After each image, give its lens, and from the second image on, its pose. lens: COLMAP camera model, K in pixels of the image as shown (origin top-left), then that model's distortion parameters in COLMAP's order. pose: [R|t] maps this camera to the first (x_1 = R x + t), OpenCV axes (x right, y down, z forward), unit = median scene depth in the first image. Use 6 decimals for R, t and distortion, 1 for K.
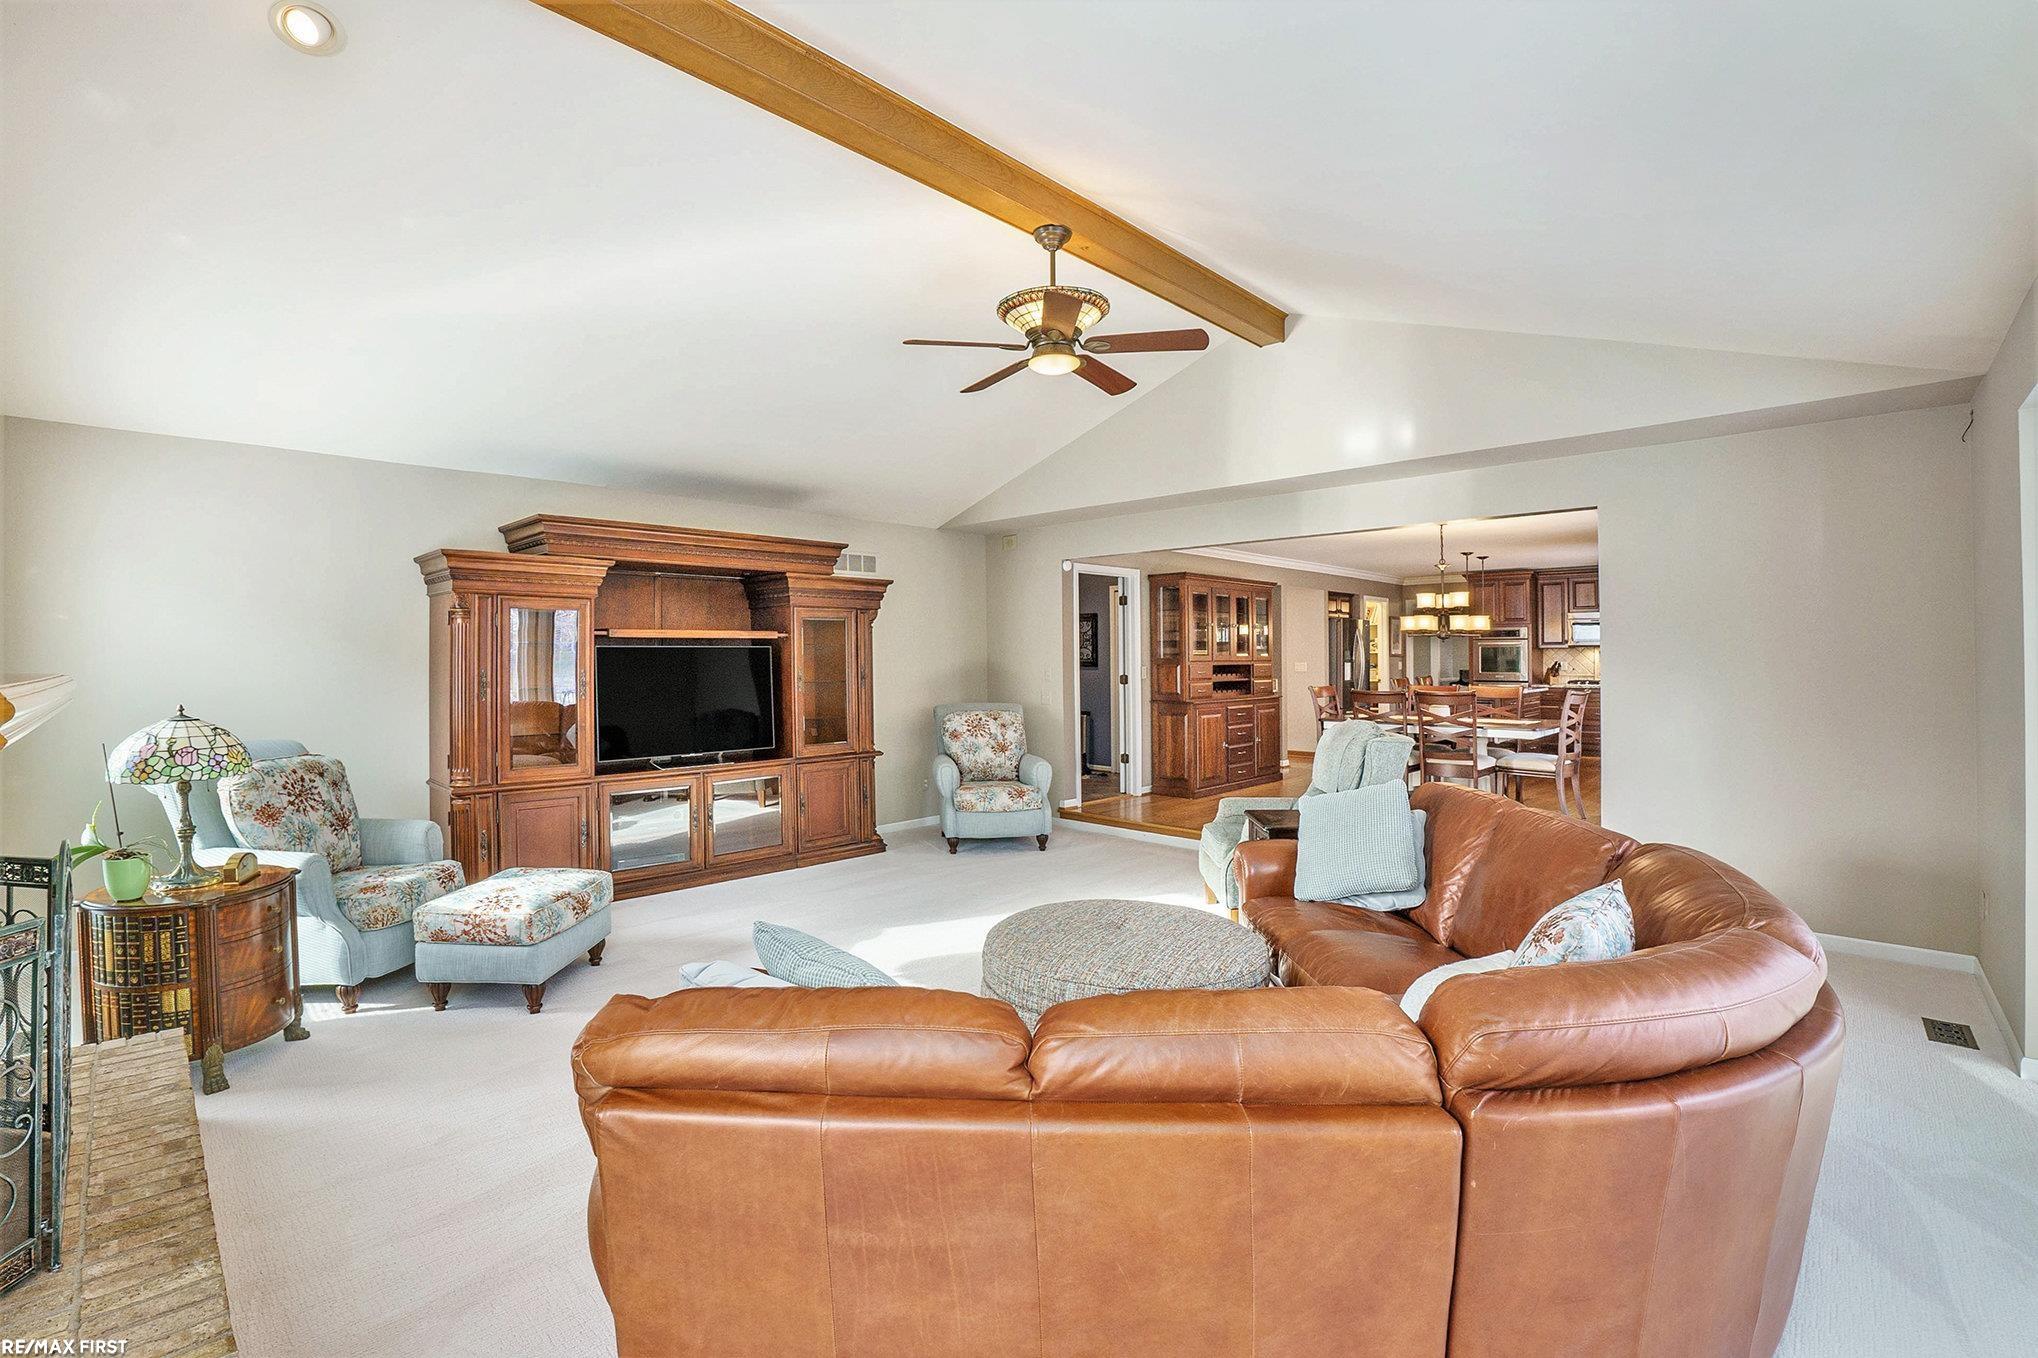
lens RADIAL K [[899.4, 0, 1033.1], [0, 899.4, 672.8], [0, 0, 1]] dist [-0.044365, 0.003927]
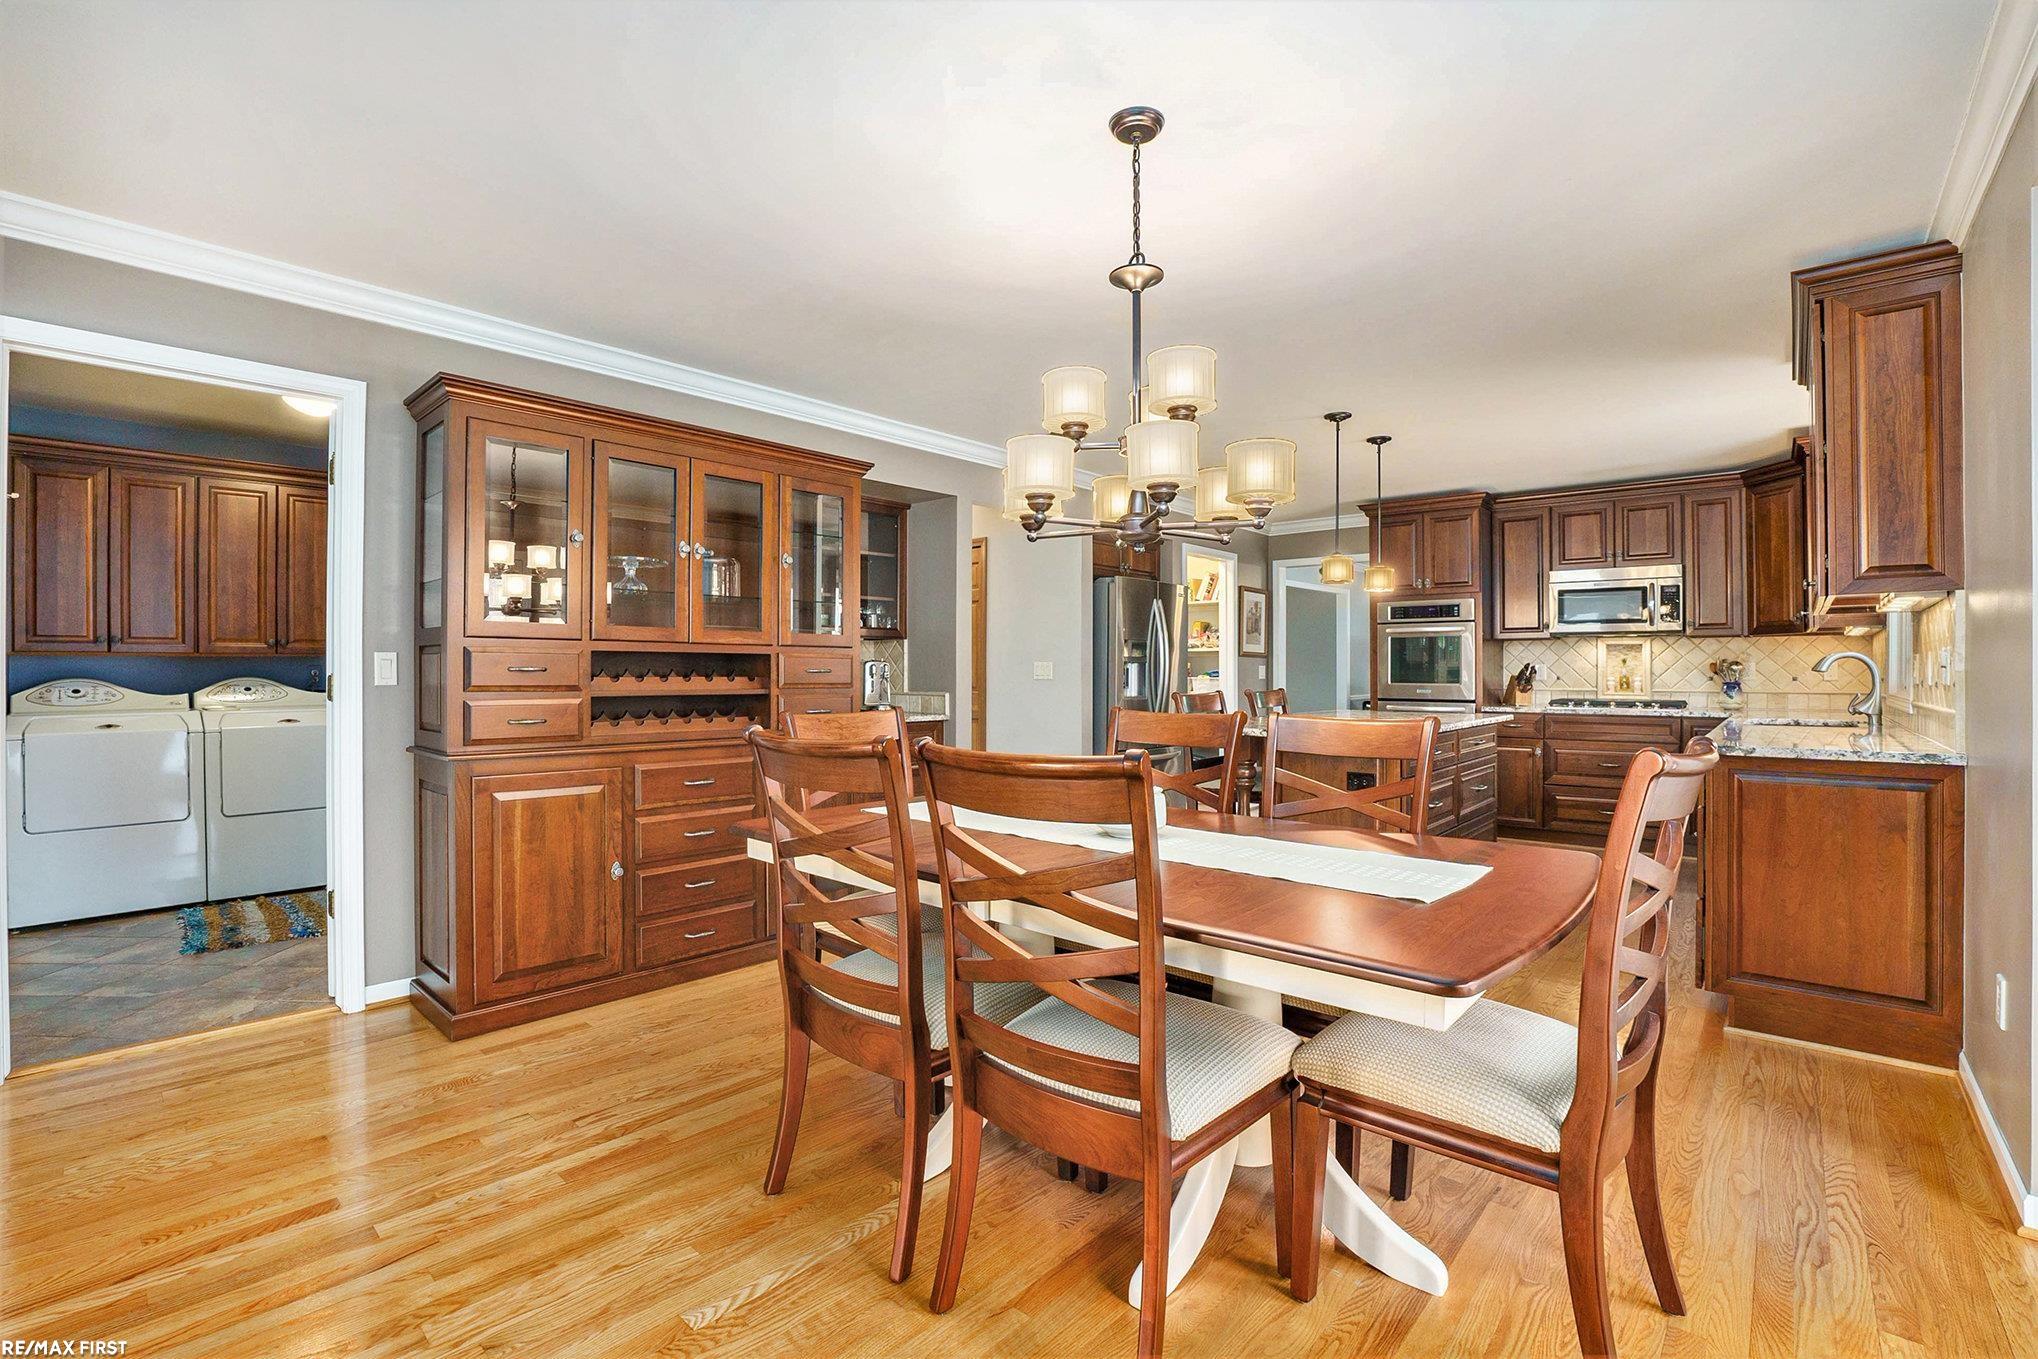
lens RADIAL K [[899.4, 0, 1017.9], [0, 899.4, 685.3], [0, 0, 1]] dist [-0.044365, 0.003927]
pose [[0.999733, 0.007687, 0.021807, 0.270466], [-0.007656, 0.999970, -0.001546, 0.003600], [-0.021818, 0.001379, 0.999761, 0.470034]]
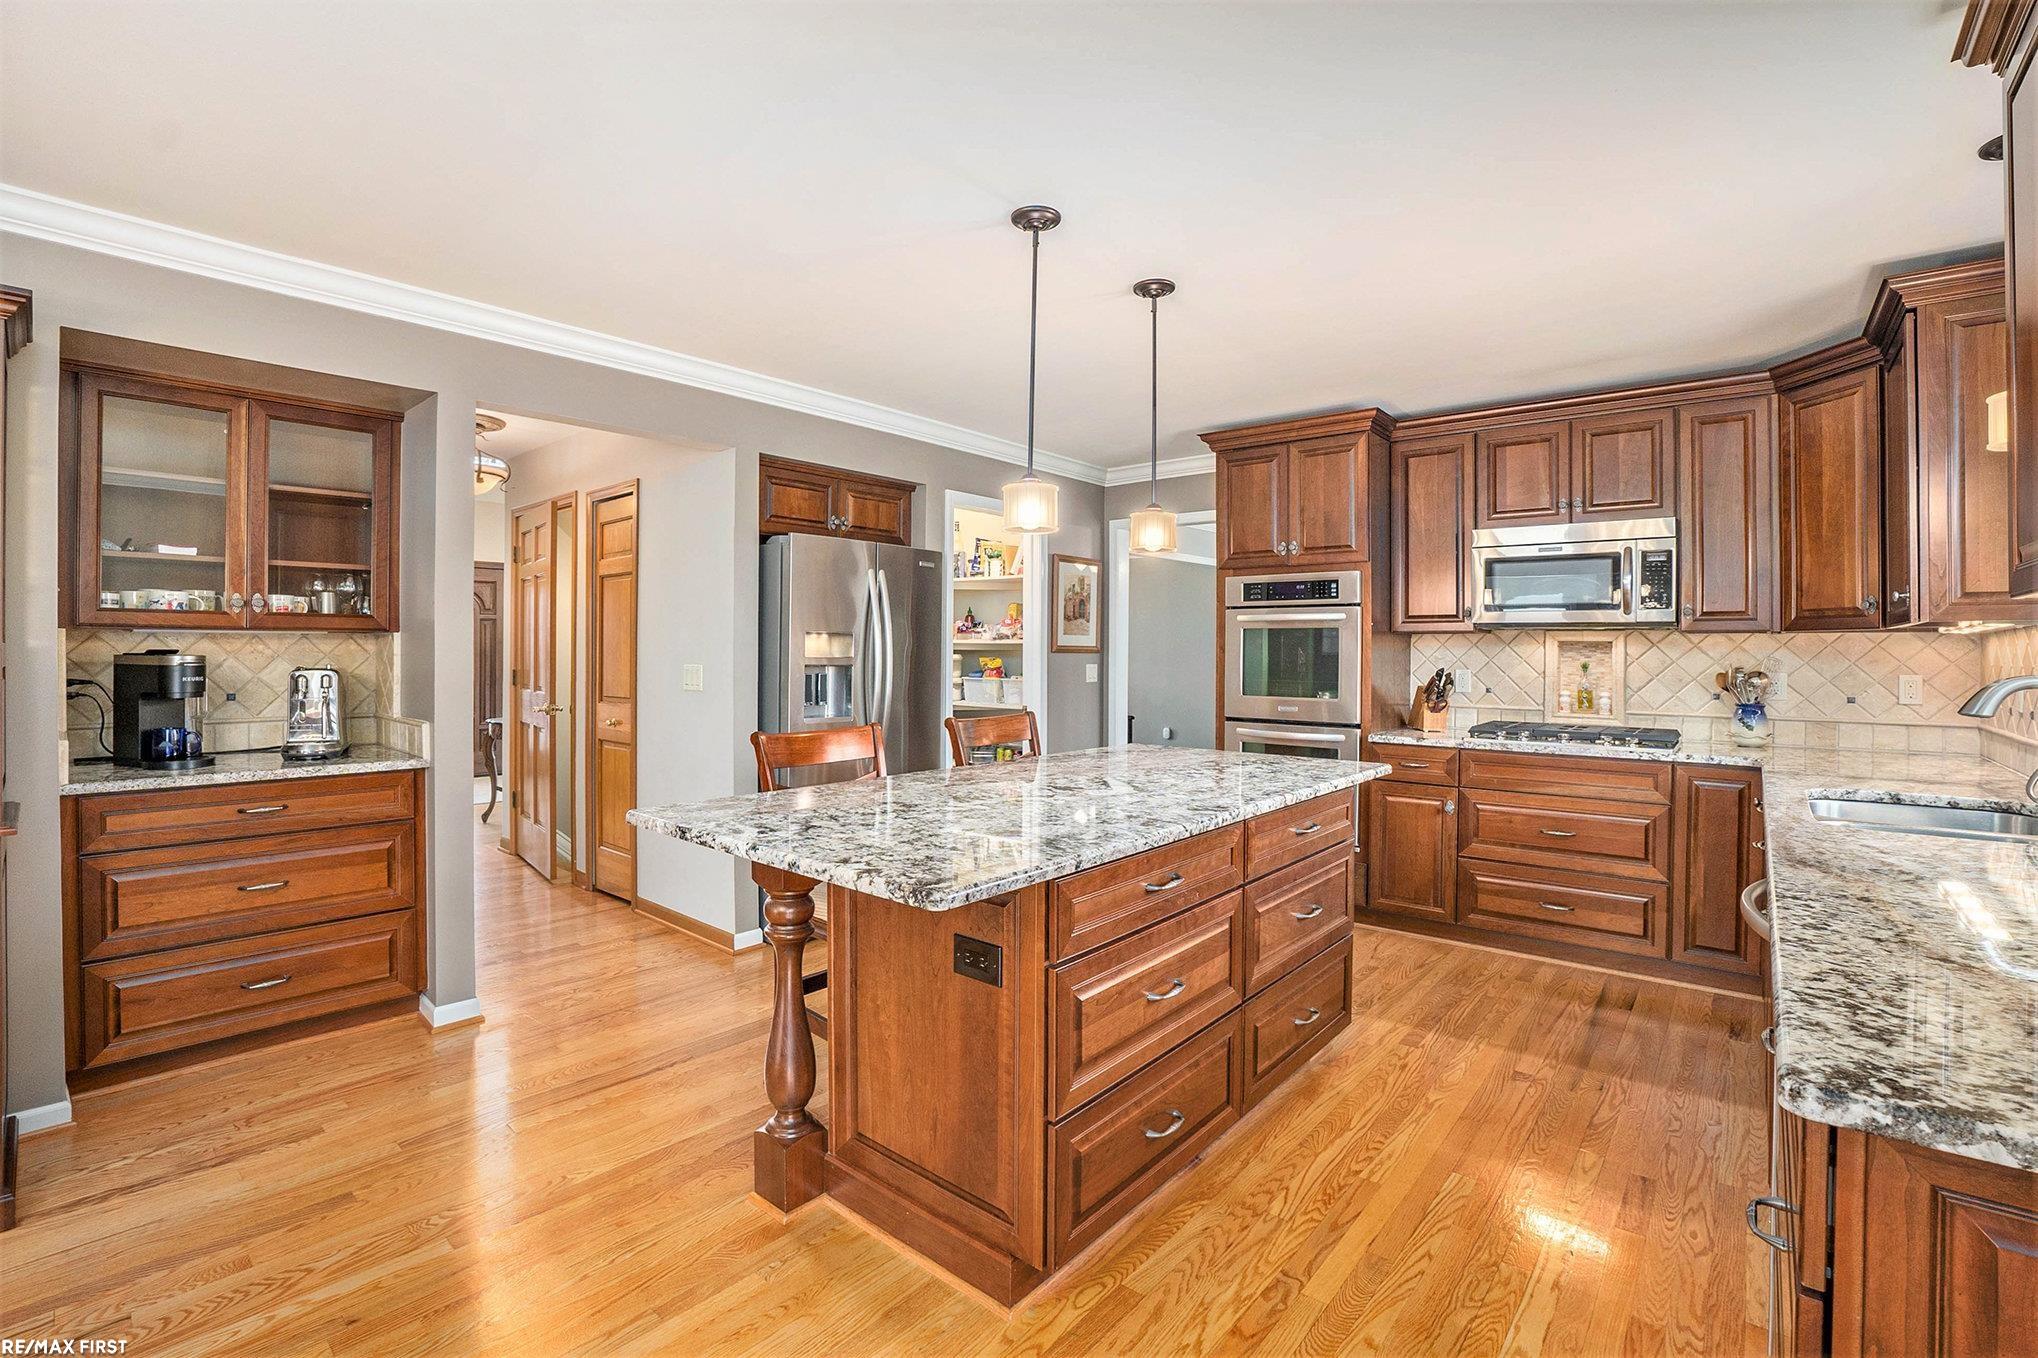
lens RADIAL K [[899.4, 0, 1004.2], [0, 899.4, 672.6], [0, 0, 1]] dist [-0.044365, 0.003927]
pose [[0.999381, 0.012726, 0.032796, 0.403285], [-0.012954, 0.999893, 0.006752, -0.011525], [-0.032707, -0.007173, 0.999439, 0.647355]]
